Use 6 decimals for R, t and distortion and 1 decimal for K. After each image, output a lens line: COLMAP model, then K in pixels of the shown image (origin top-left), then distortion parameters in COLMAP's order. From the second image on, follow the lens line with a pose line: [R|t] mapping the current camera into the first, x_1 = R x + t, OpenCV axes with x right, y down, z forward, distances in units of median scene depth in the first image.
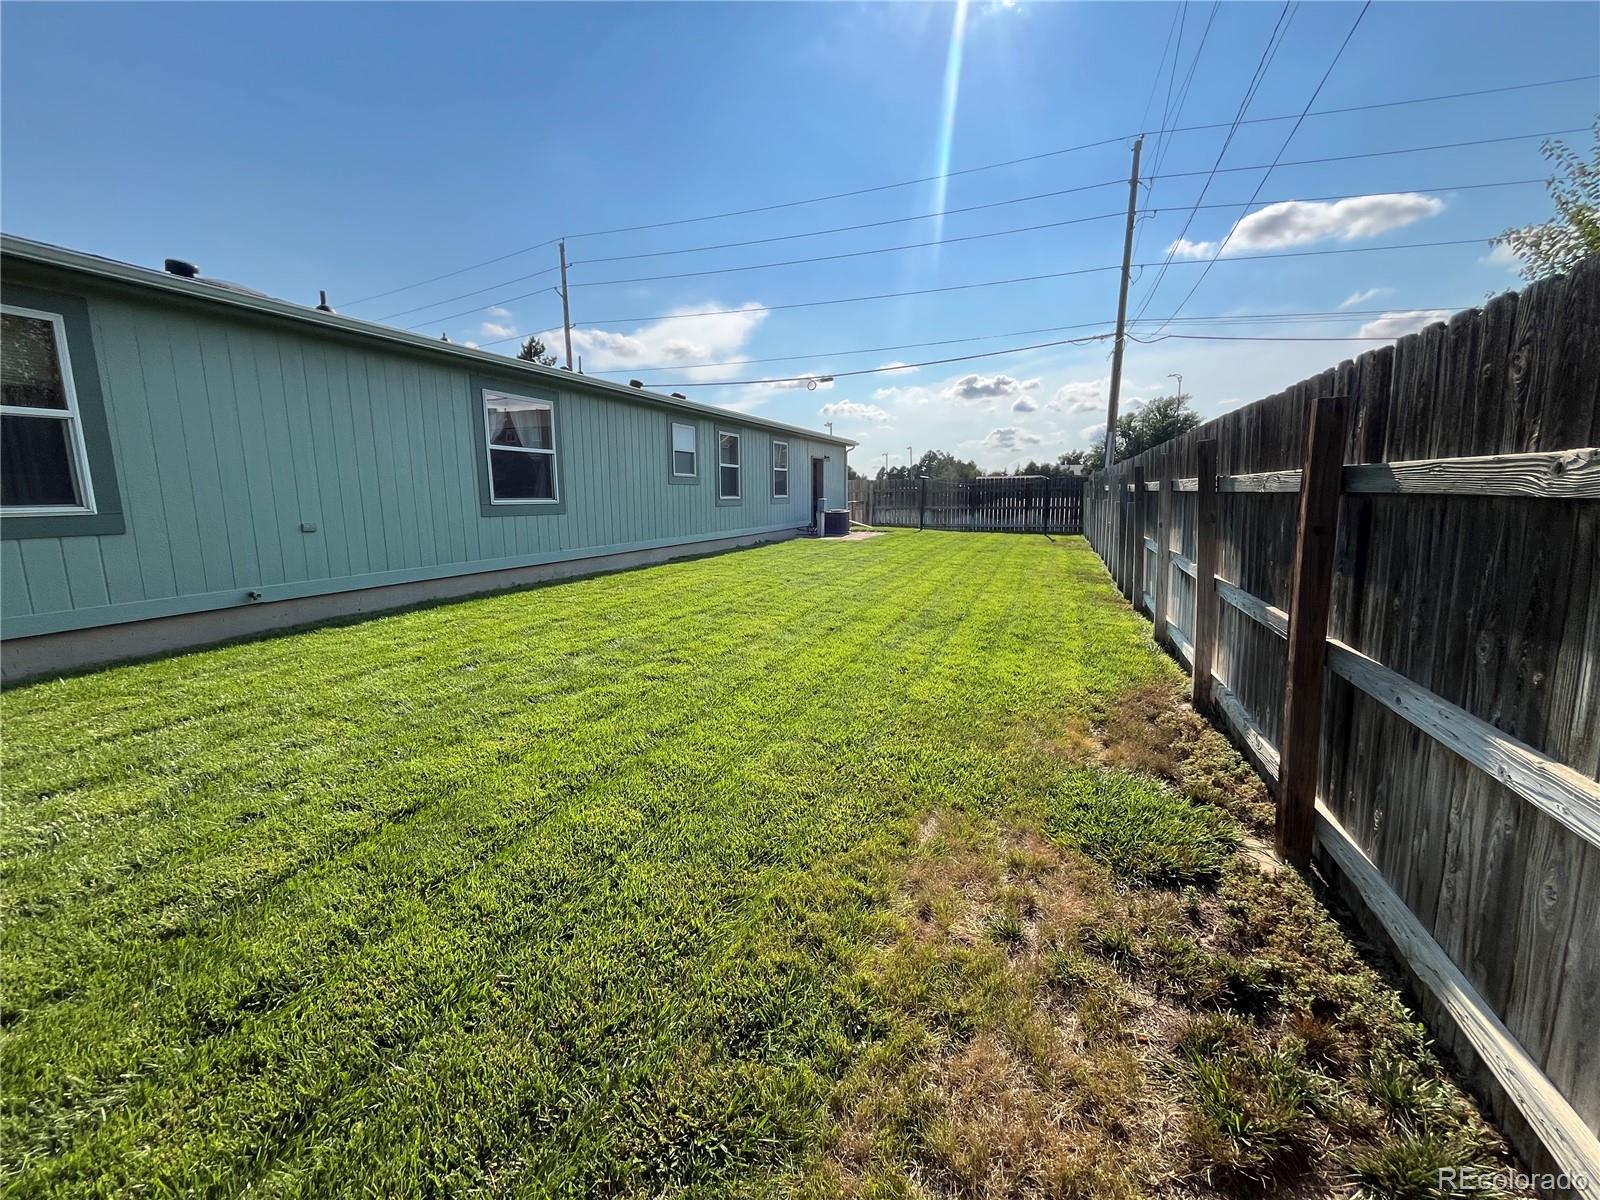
lens RADIAL K [[655.2, 0, 810.6], [0, 655.2, 593.8], [0, 0, 1]] dist [-0.000406, 0.000018]
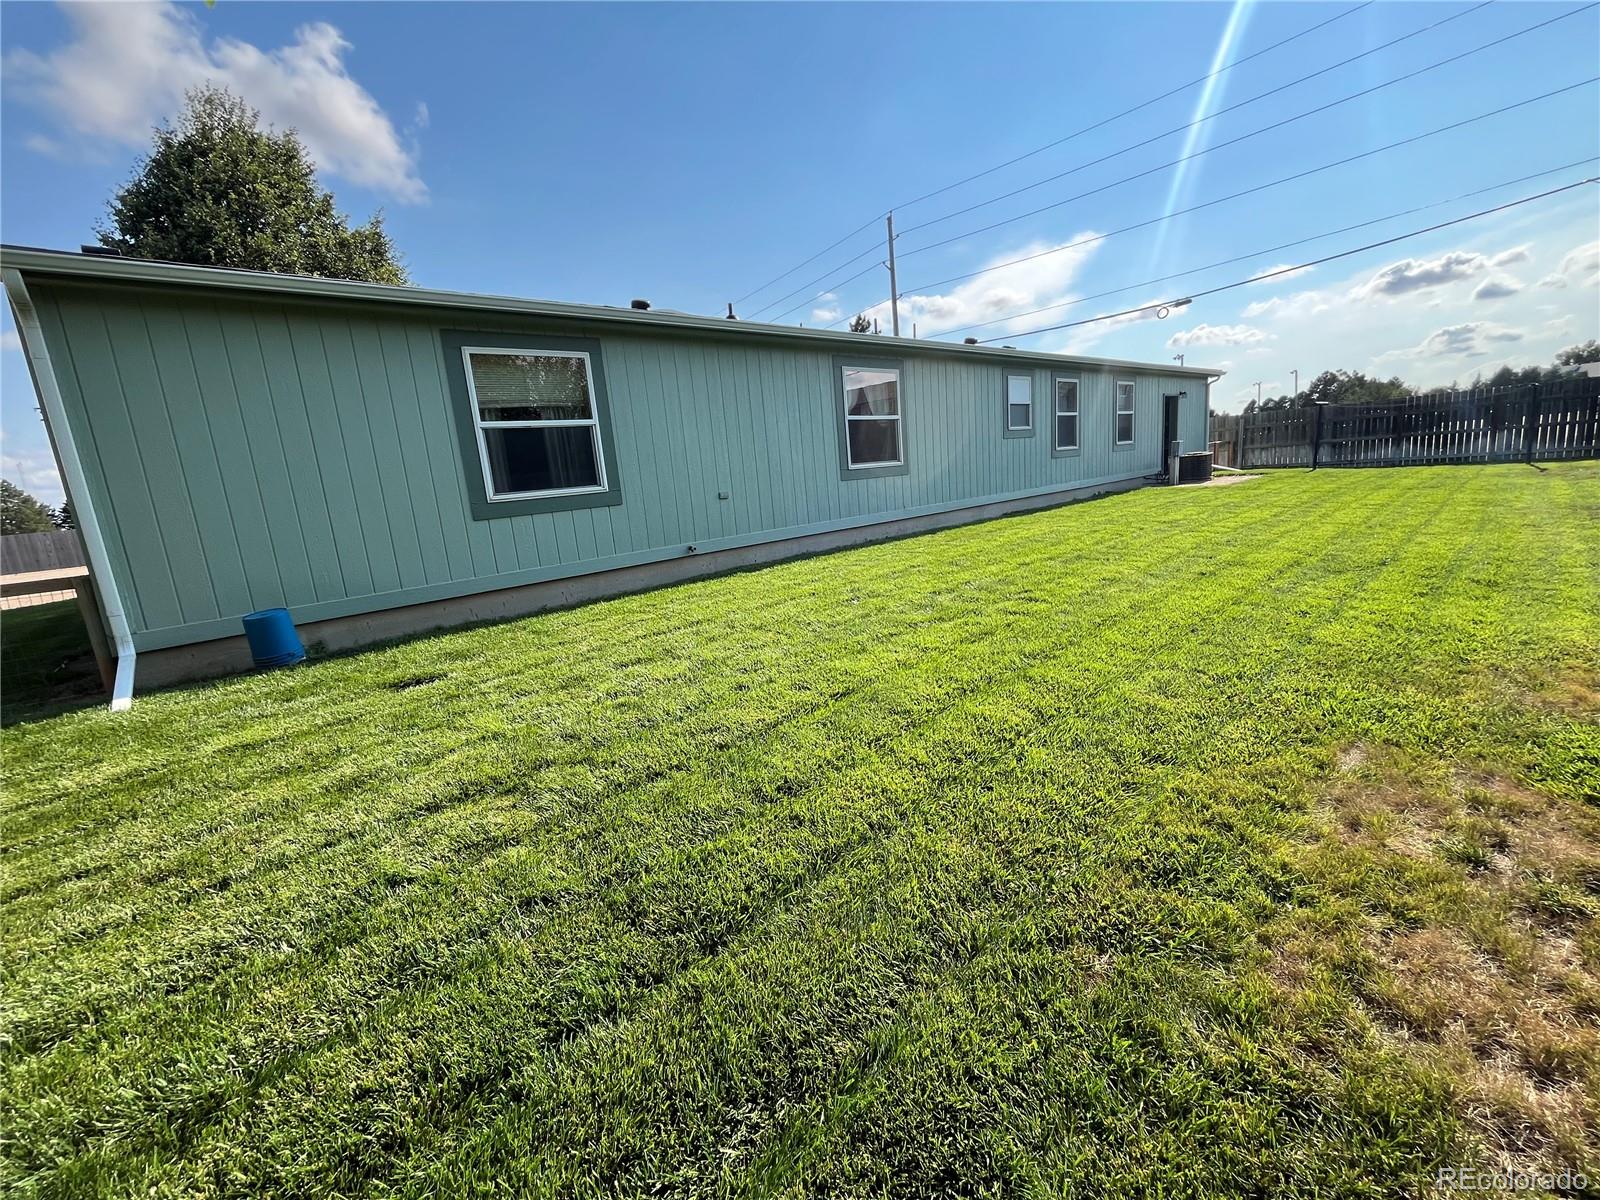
lens RADIAL K [[655.2, 0, 801.5], [0, 655.2, 600.8], [0, 0, 1]] dist [-0.000406, 0.000018]
pose [[0.884563, 0.023081, -0.465850, -0.041129], [0.007144, 0.997987, 0.063012, 0.031741], [0.466366, -0.059067, 0.882617, -0.089844]]
